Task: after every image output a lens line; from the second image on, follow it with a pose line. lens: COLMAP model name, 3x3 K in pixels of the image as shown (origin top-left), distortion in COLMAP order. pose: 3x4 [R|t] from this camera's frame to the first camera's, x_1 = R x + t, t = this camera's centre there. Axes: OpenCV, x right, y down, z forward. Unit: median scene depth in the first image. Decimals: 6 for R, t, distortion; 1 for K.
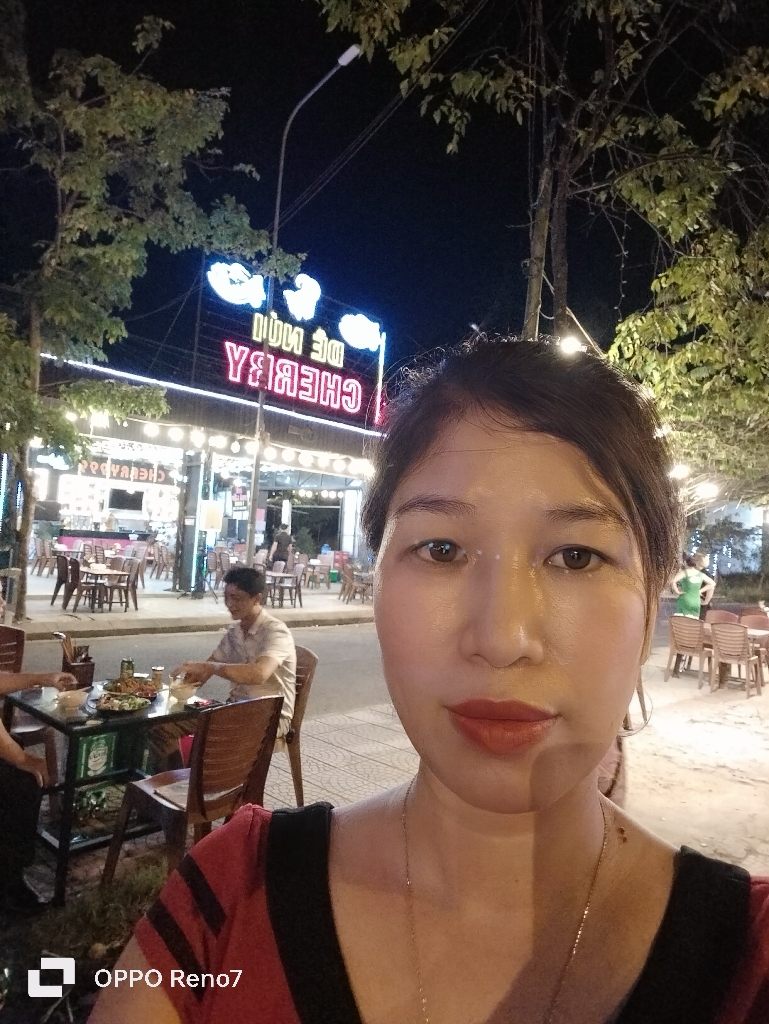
lens RADIAL K [[698.6, 0, 384.5], [0, 698.6, 512.0], [0, 0, 1]] dist [-0.002950, 0.000629]
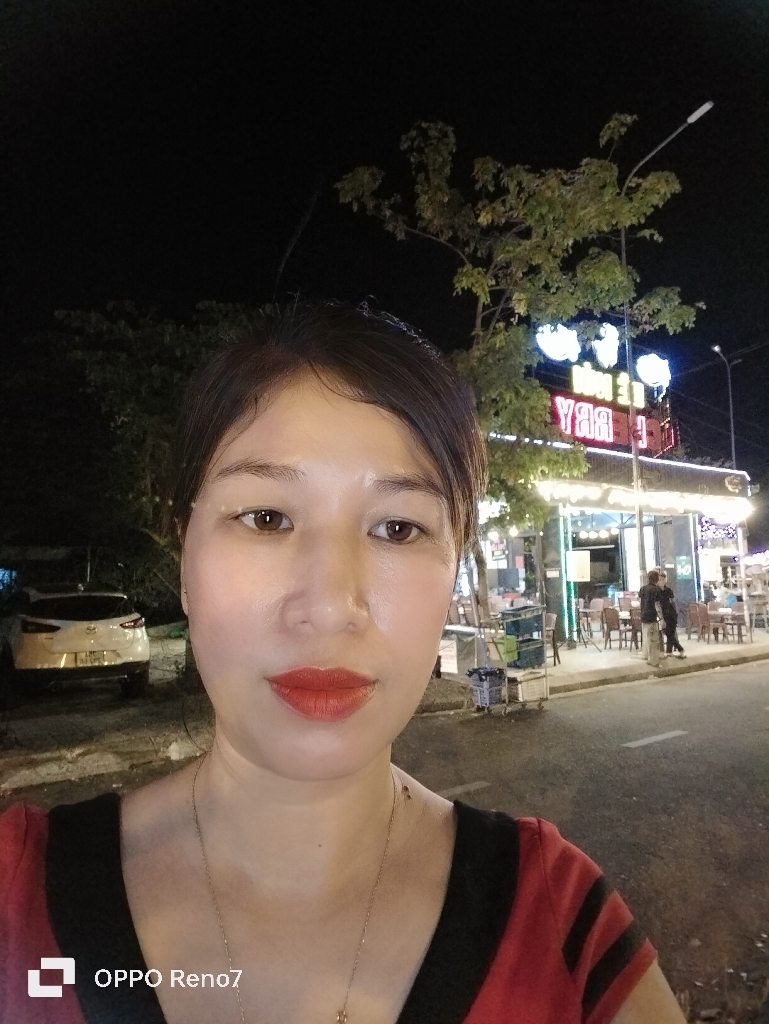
lens RADIAL K [[698.6, 0, 384.5], [0, 698.6, 512.0], [0, 0, 1]] dist [-0.002950, 0.000629]
pose [[0.976948, -0.102517, -0.187249, -0.287751], [0.091101, 0.993475, -0.068611, -0.025341], [0.193061, 0.049971, 0.979913, -0.057488]]
